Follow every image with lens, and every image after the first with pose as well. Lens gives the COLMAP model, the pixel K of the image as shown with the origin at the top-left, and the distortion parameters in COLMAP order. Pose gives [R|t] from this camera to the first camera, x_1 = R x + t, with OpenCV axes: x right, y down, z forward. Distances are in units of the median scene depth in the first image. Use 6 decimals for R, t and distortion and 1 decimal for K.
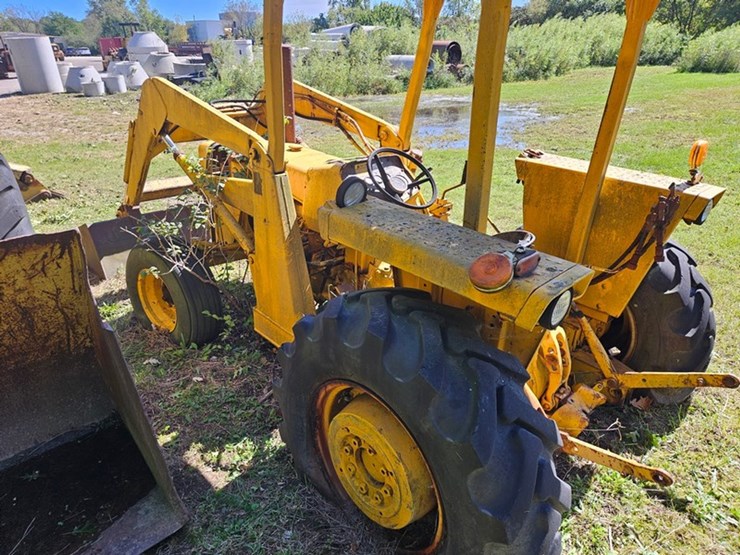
lens RADIAL K [[490.6, 0, 366.3], [0, 490.6, 274.5], [0, 0, 1]] dist [0.073582, -0.062321]
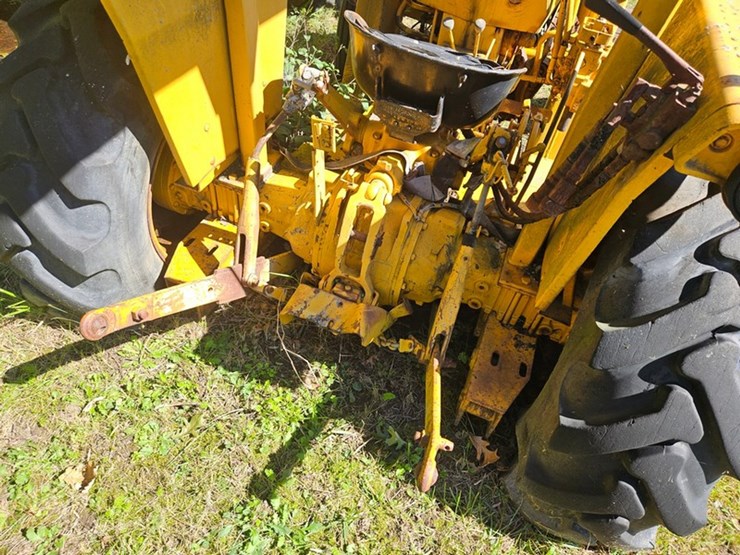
lens RADIAL K [[491.2, 0, 378.1], [0, 491.2, 269.4], [0, 0, 1]] dist [0.070512, -0.050238]
pose [[0.429797, 0.673179, -0.601751, 0.680678], [-0.489977, 0.733671, 0.470796, -0.100030], [0.758418, 0.092497, 0.645172, 0.514061]]
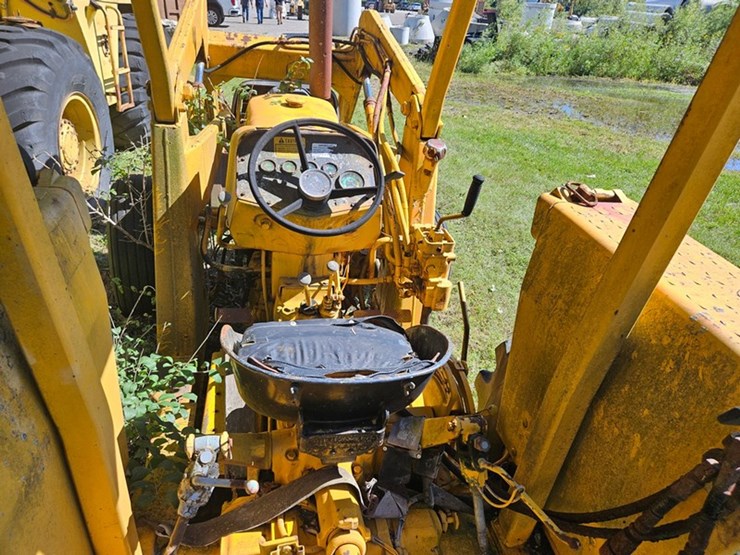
lens RADIAL K [[494.4, 0, 366.5], [0, 494.4, 270.5], [0, 0, 1]] dist [0.074370, -0.064599]
pose [[0.837804, 0.325714, -0.438172, 0.410747], [-0.305983, 0.944789, 0.117253, -0.174063], [0.452171, 0.035838, 0.891211, 0.498769]]
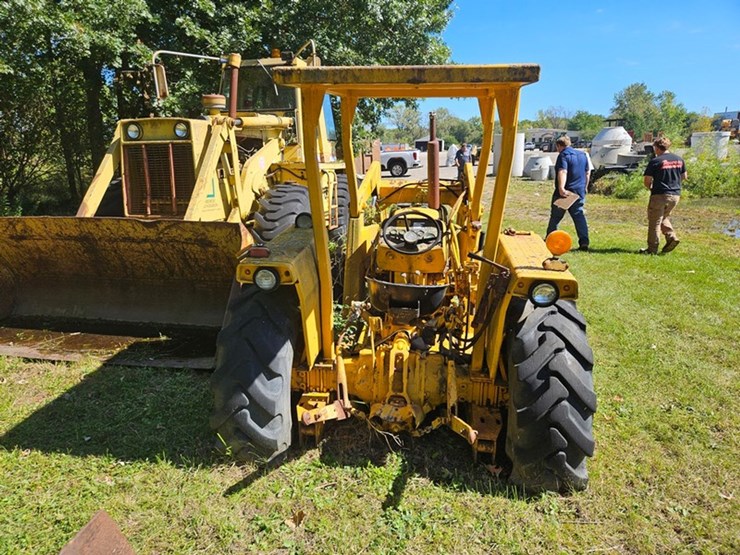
lens RADIAL K [[490.6, 0, 366.3], [0, 490.6, 274.5], [0, 0, 1]] dist [0.073582, -0.062321]
pose [[0.618825, 0.207374, -0.757662, 1.055827], [-0.327361, 0.944859, -0.008764, -0.030408], [0.714066, 0.253453, 0.652588, 0.033305]]
